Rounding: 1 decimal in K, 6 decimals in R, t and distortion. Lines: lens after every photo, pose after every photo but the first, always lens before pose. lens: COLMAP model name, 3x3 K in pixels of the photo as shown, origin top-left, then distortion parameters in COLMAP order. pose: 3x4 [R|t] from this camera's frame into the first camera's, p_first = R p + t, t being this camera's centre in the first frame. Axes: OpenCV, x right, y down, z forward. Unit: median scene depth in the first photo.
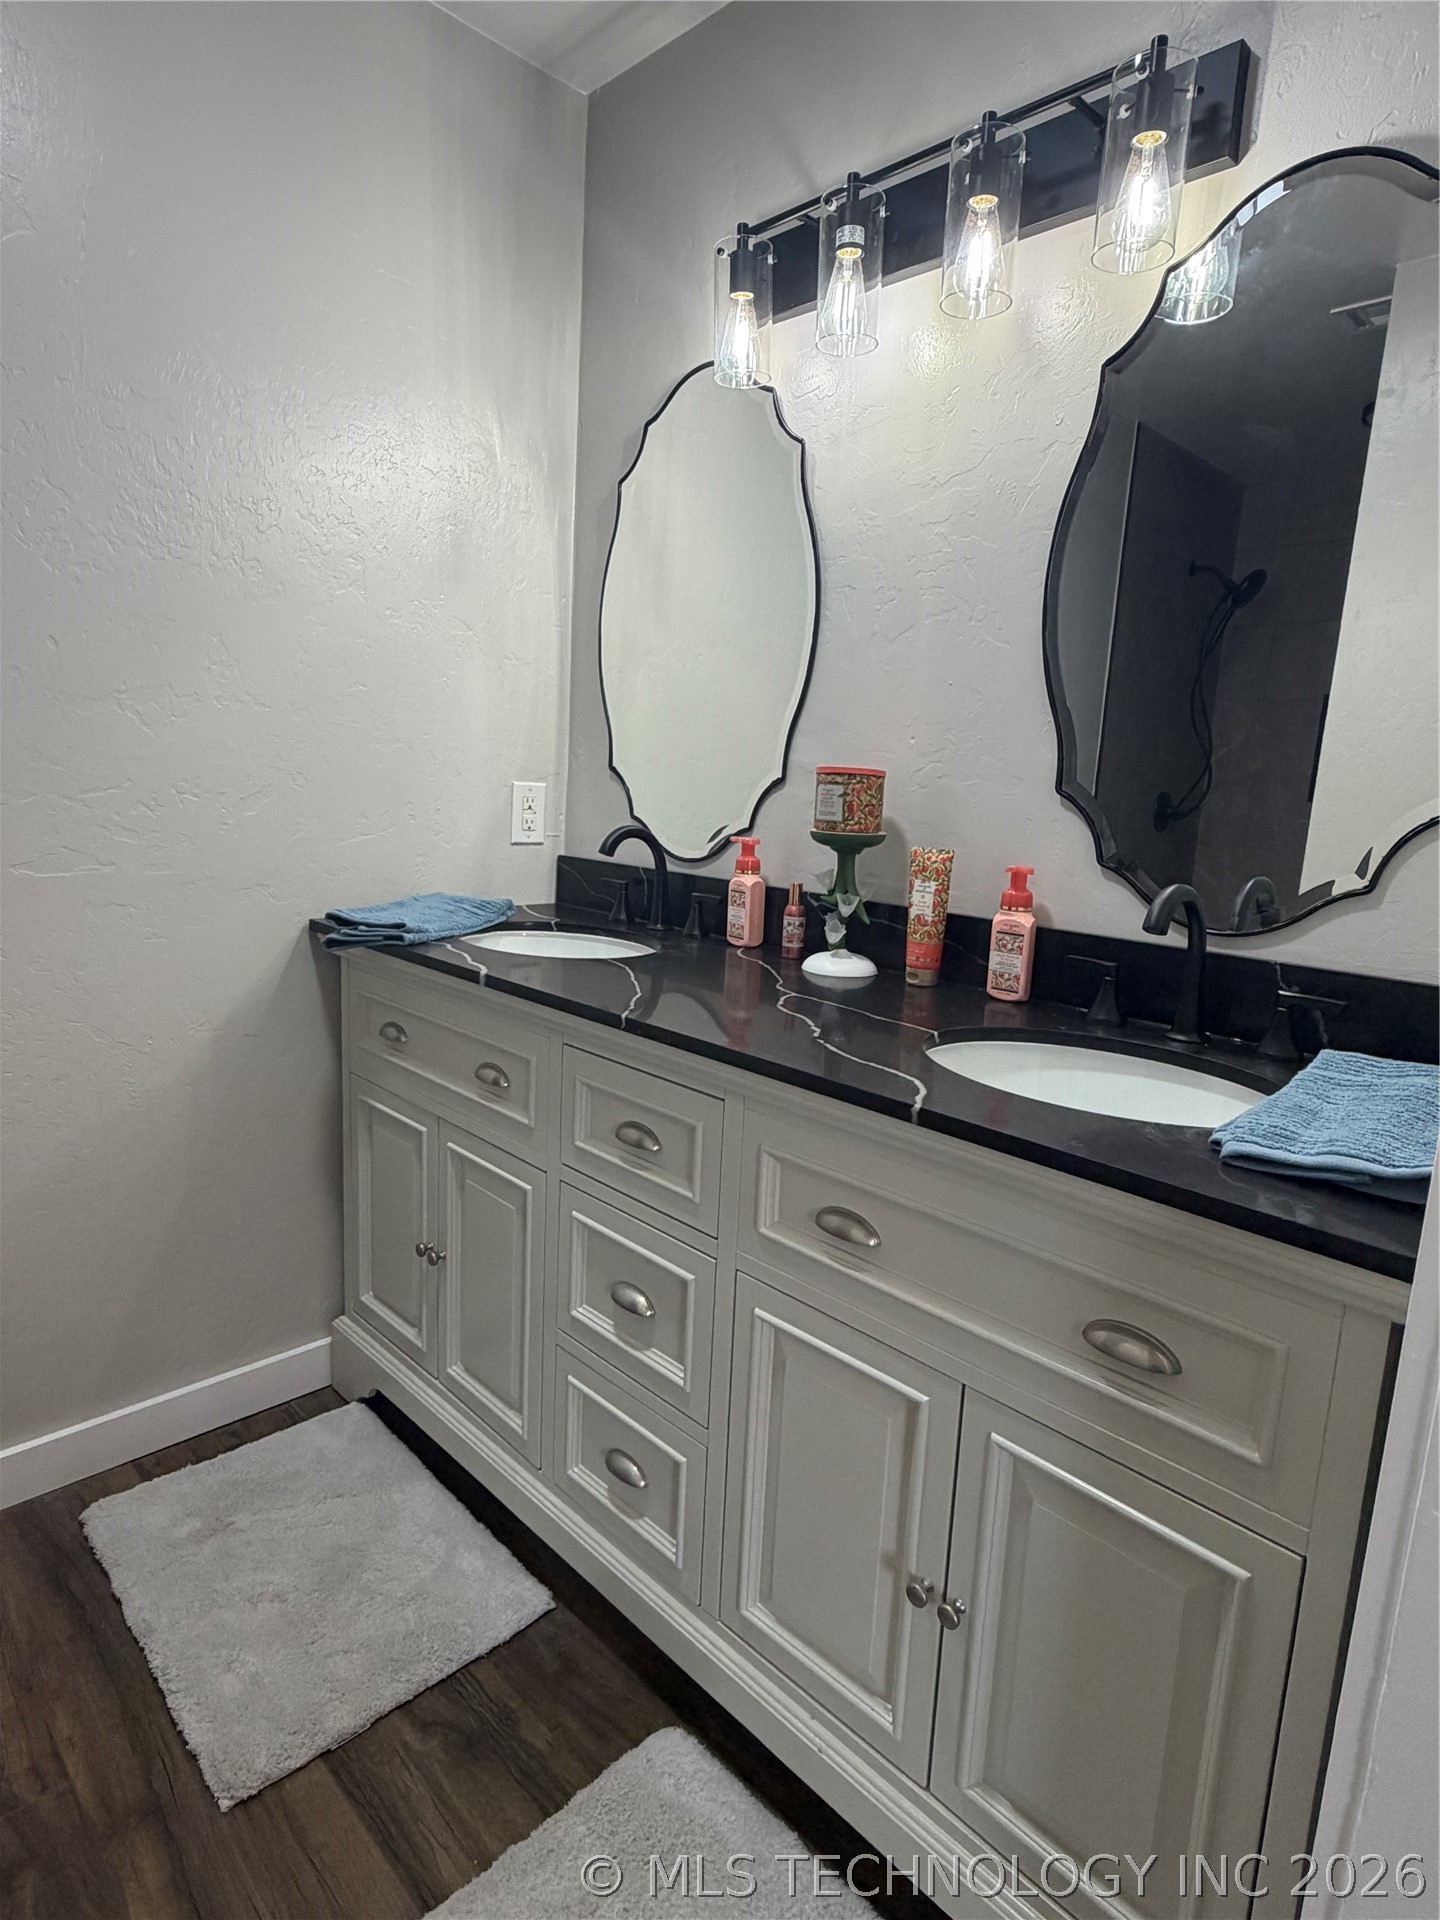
lens RADIAL K [[1048.1, 0, 720.0], [0, 1048.1, 960.0], [0, 0, 1]] dist [-0.000026, 0.000214]
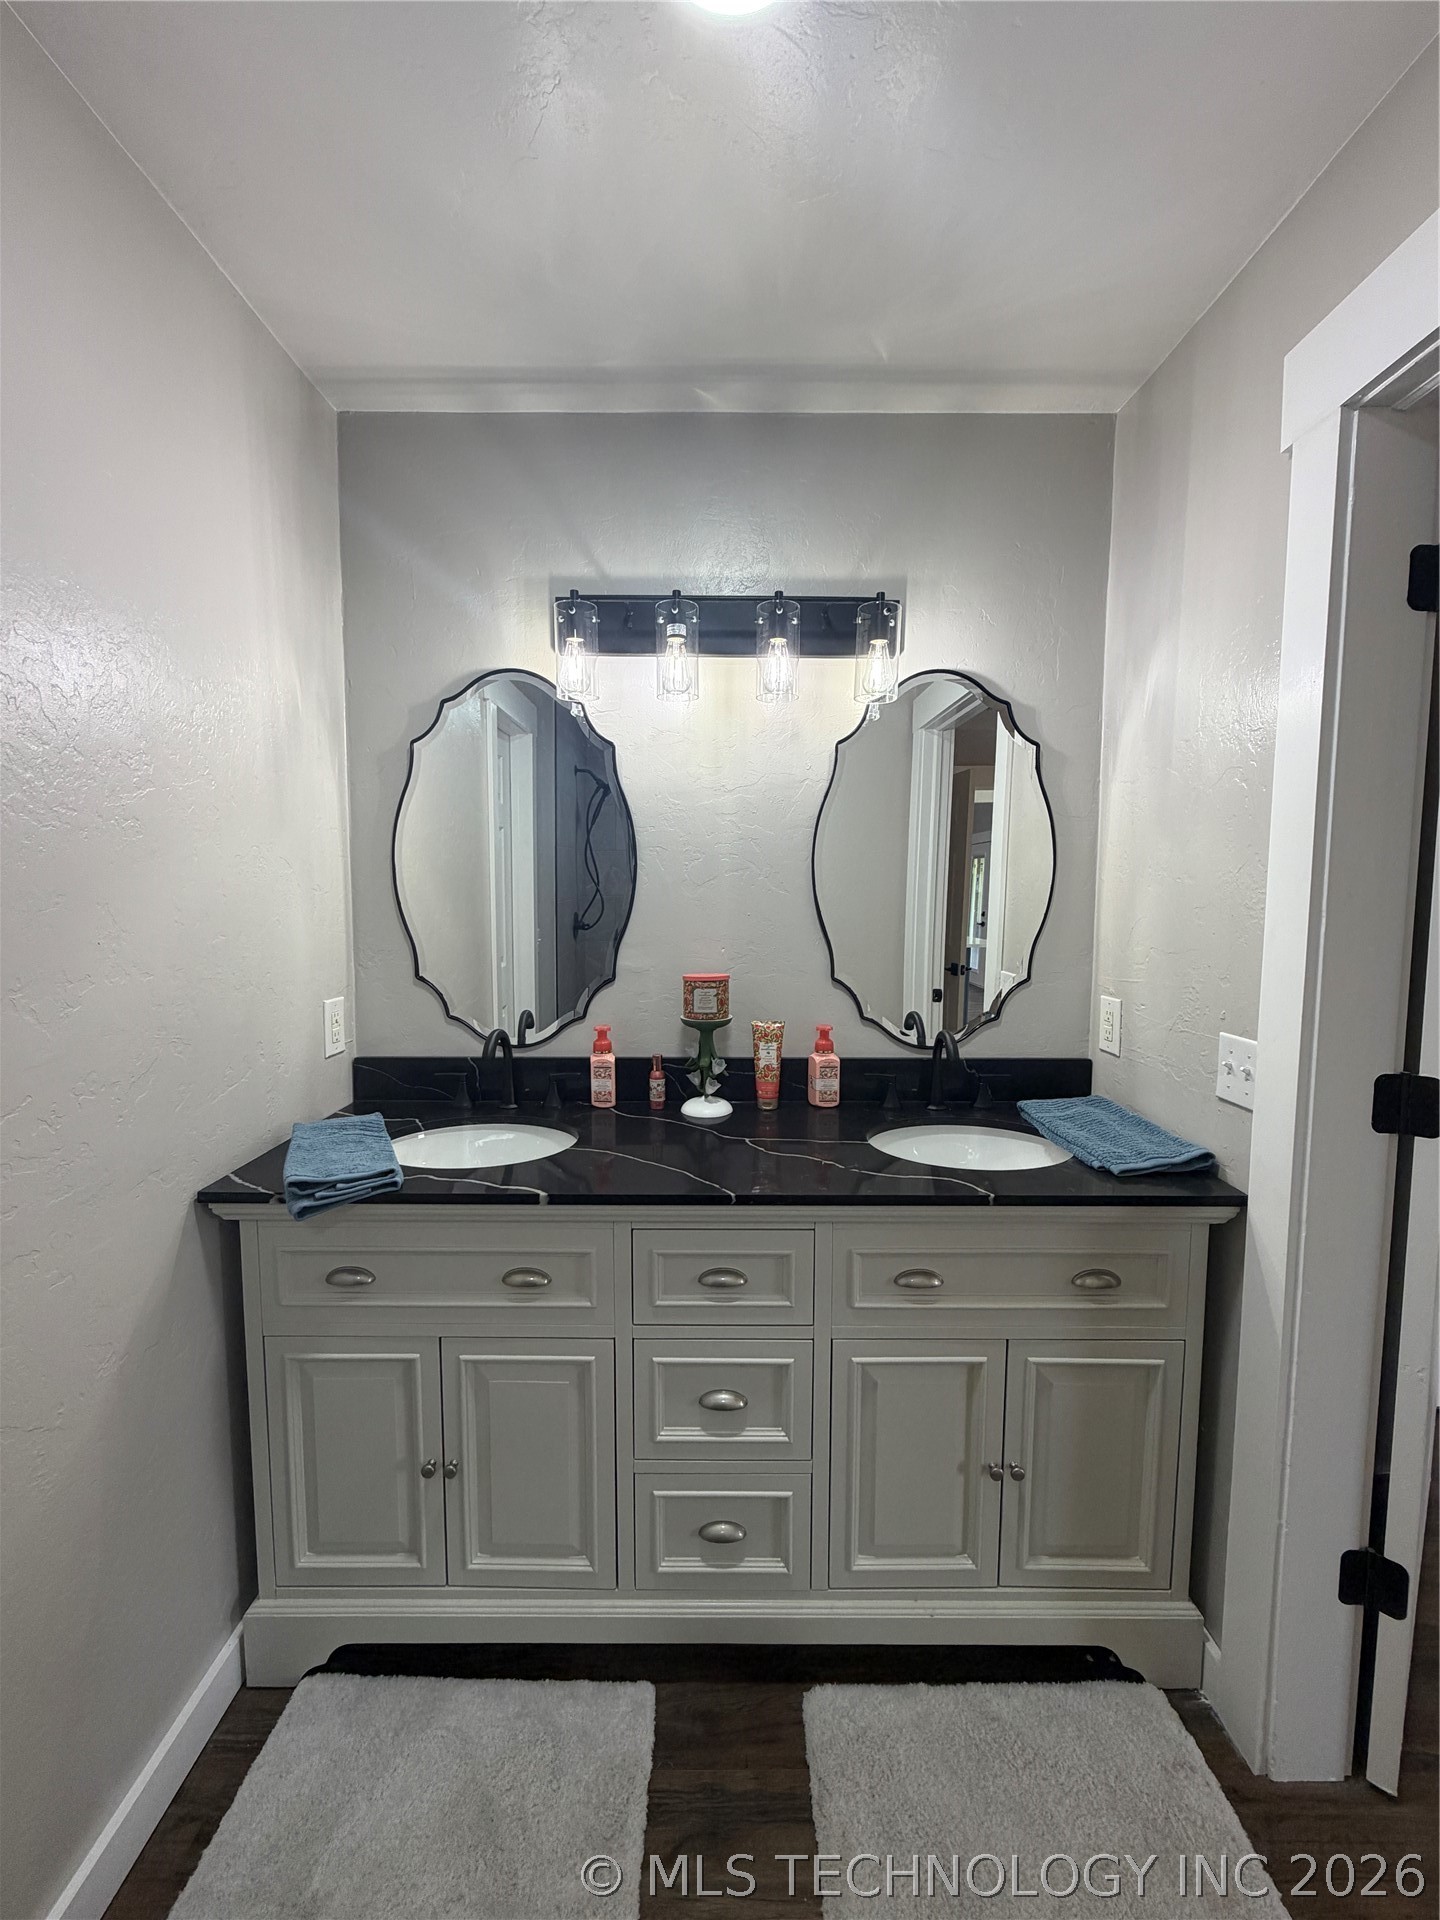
lens RADIAL K [[757.9, 0, 720.0], [0, 757.9, 960.0], [0, 0, 1]] dist [0.000540, 0.000067]
pose [[0.705103, -0.110620, 0.700424, -0.633832], [0.156321, 0.987705, -0.001375, -0.207269], [-0.691660, 0.110460, 0.713726, 0.229691]]
